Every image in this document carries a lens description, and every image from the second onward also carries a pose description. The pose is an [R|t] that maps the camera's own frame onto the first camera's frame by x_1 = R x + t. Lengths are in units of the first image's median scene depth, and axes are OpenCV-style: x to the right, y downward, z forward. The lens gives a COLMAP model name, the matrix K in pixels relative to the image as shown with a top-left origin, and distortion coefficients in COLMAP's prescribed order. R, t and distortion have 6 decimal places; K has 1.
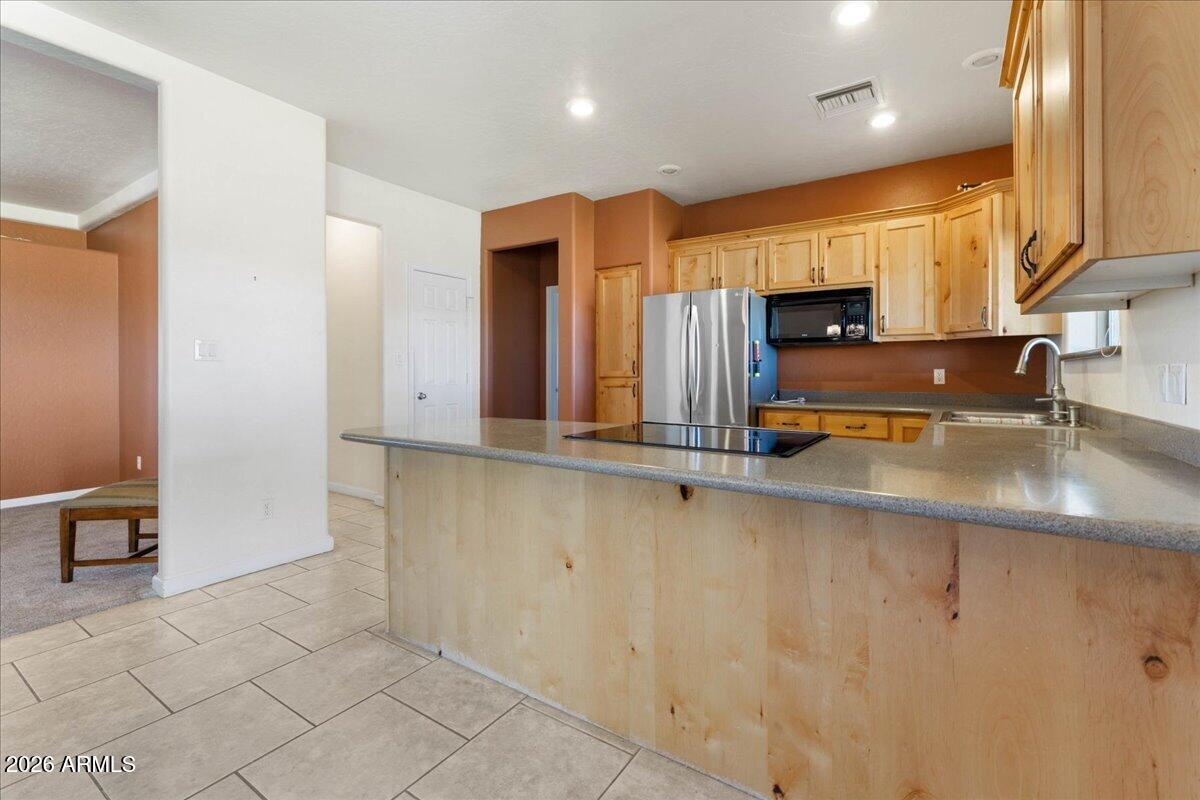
lens RADIAL K [[528.0, 0, 599.5], [0, 528.0, 373.0], [0, 0, 1]] dist [0.000302, 0.000194]
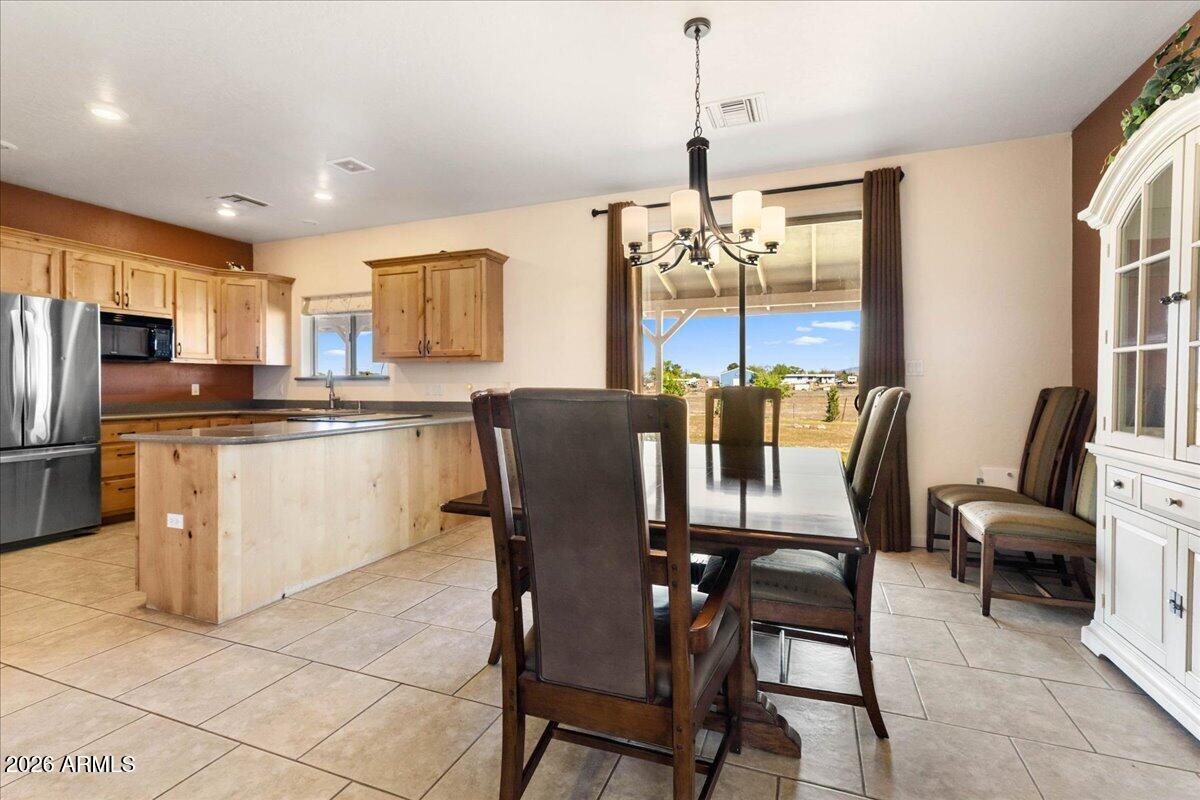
lens RADIAL K [[562.5, 0, 600.0], [0, 562.5, 400.0], [0, 0, 1]] dist [0.001335, 0.001027]
pose [[-0.214378, -0.024673, 0.976439, -1.087298], [0.002625, 0.999663, 0.025836, -0.001224], [-0.976747, 0.008102, -0.214241, 0.302629]]
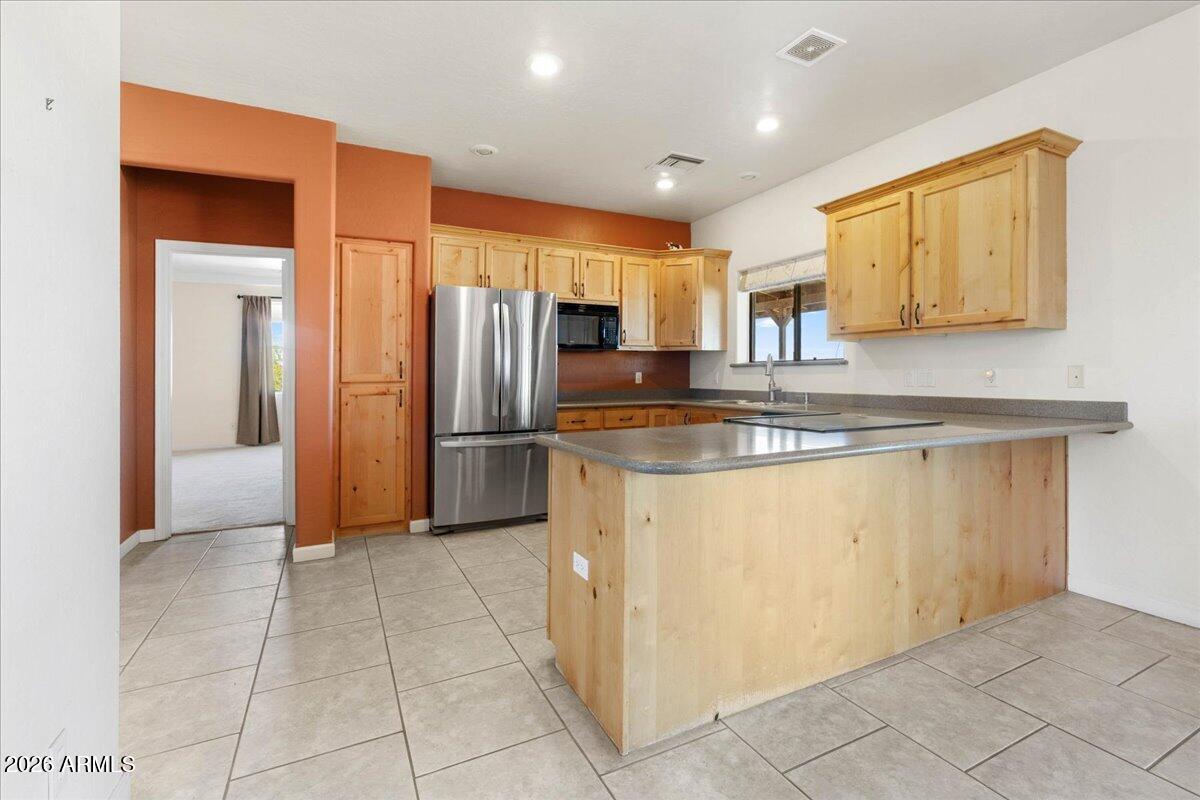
lens RADIAL K [[541.0, 0, 597.5], [0, 541.0, 373.9], [0, 0, 1]] dist [0.000628, 0.000120]
pose [[0.493332, -0.001440, 0.869840, -0.657055], [0.006163, 0.999979, -0.001841, -0.001042], [-0.869819, 0.006269, 0.493331, 0.434802]]
